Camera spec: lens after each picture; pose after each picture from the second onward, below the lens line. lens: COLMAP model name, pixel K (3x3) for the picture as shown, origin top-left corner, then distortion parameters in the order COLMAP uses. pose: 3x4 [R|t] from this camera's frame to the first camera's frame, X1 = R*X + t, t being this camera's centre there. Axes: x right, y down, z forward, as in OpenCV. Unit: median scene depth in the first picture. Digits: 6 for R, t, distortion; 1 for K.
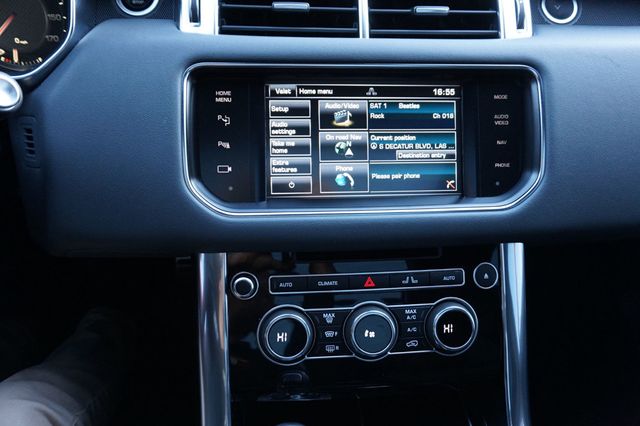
lens RADIAL K [[445.2, 0, 324.8], [0, 445.2, 214.8], [0, 0, 1]] dist [-0.032622, 0.030202]
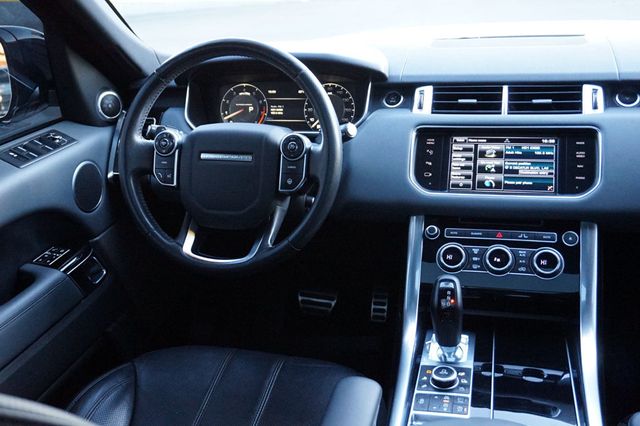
lens RADIAL K [[675.9, 0, 302.9], [0, 675.9, 217.1], [0, 0, 1]] dist [0.020732, 0.000000]
pose [[0.931180, 0.036847, -0.362692, 0.361285], [-0.142083, 0.952890, -0.267980, 0.961508], [0.335731, 0.301070, 0.892548, -1.841468]]
